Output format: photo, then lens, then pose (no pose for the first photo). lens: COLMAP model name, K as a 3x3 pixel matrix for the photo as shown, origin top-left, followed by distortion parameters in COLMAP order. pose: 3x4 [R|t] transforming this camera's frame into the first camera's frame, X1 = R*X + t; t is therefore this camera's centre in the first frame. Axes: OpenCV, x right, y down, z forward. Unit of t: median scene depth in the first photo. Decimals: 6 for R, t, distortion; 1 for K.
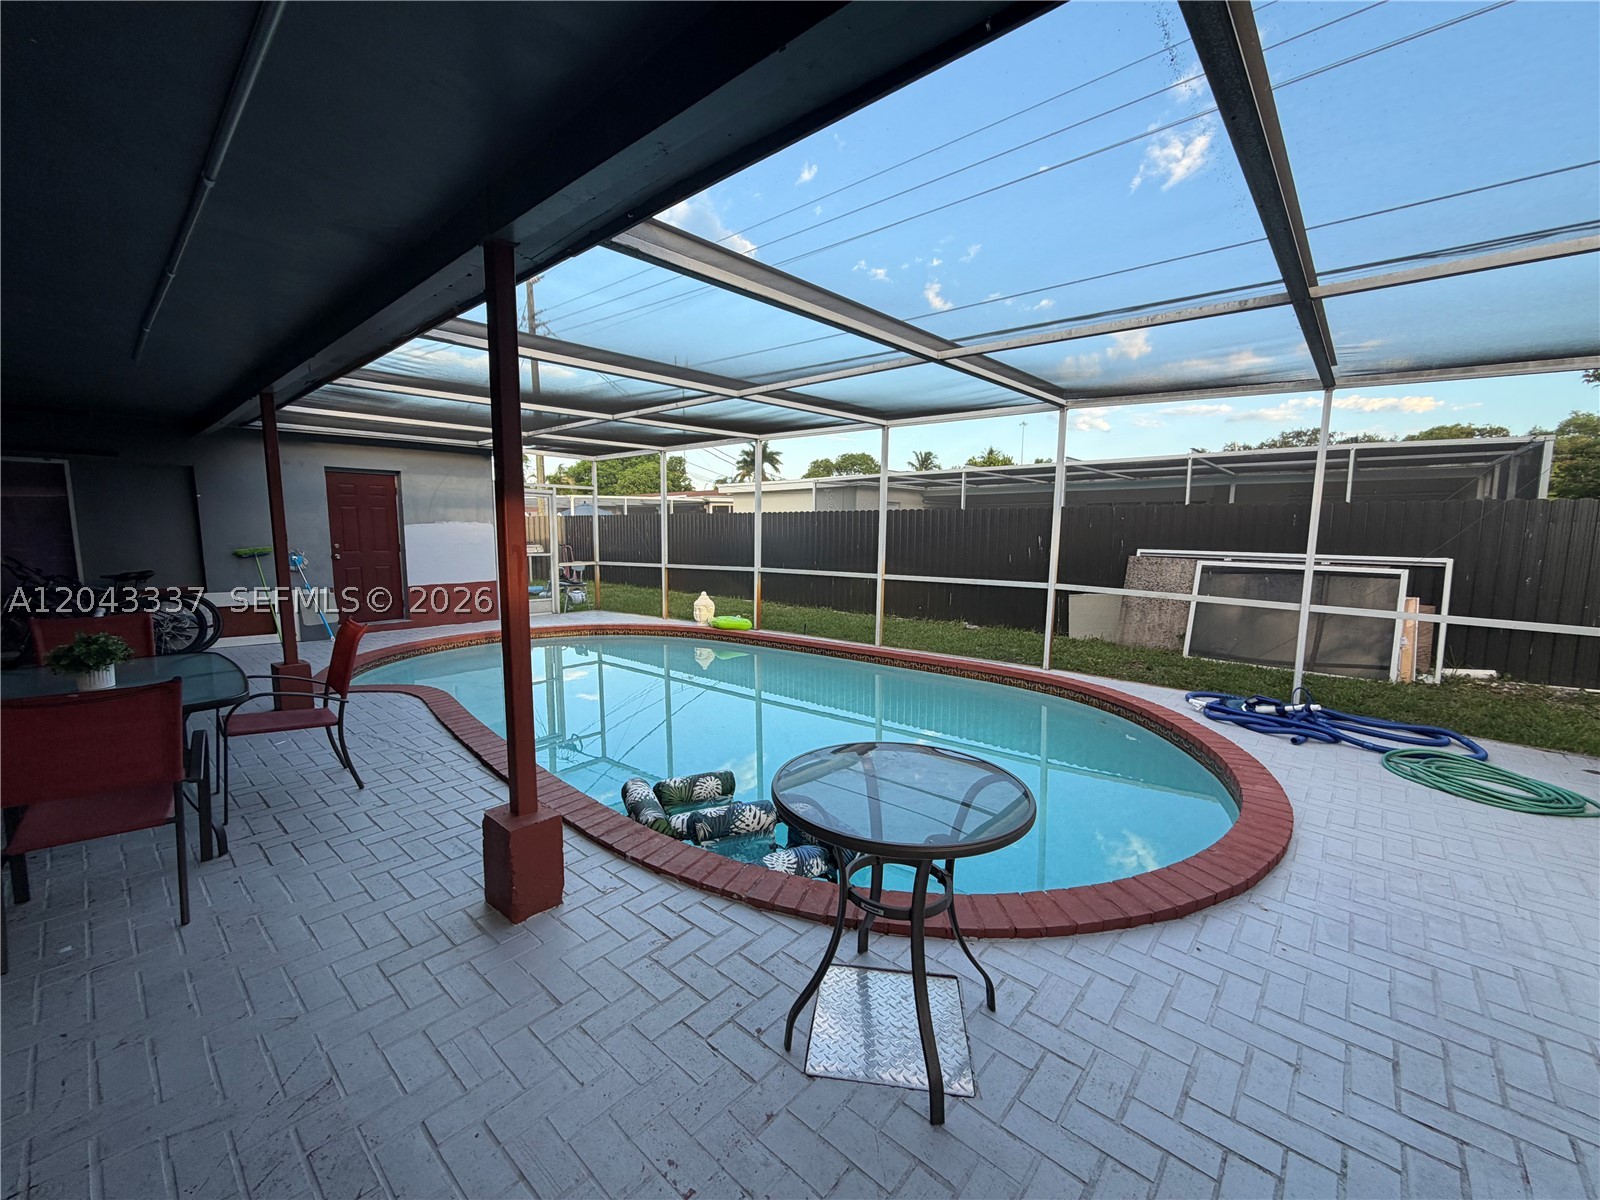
lens RADIAL K [[636.8, 0, 794.2], [0, 636.8, 600.1], [0, 0, 1]] dist [-0.001848, 0.000599]
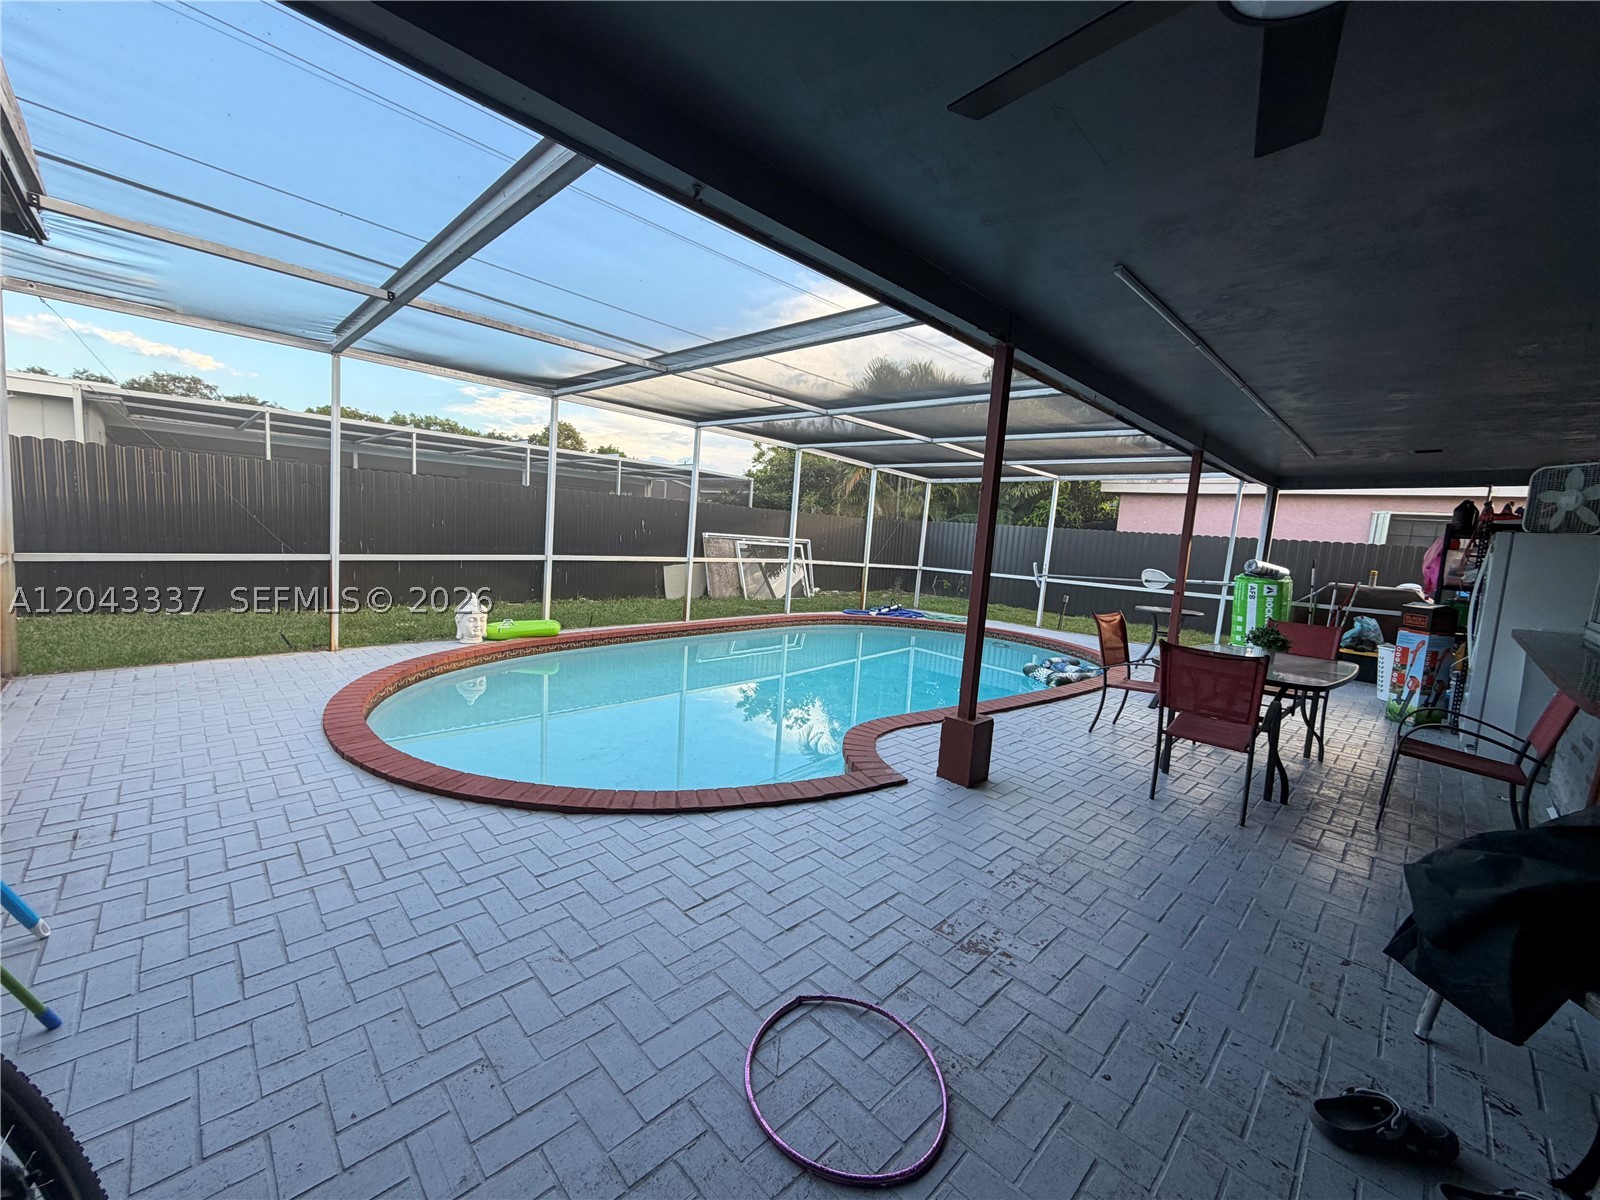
lens RADIAL K [[636.8, 0, 794.2], [0, 636.8, 600.1], [0, 0, 1]] dist [-0.001848, 0.000599]
pose [[0.104506, -0.110402, 0.988377, -0.798127], [0.046092, 0.993289, 0.106077, -0.063182], [-0.993456, 0.034470, 0.108894, 0.582455]]
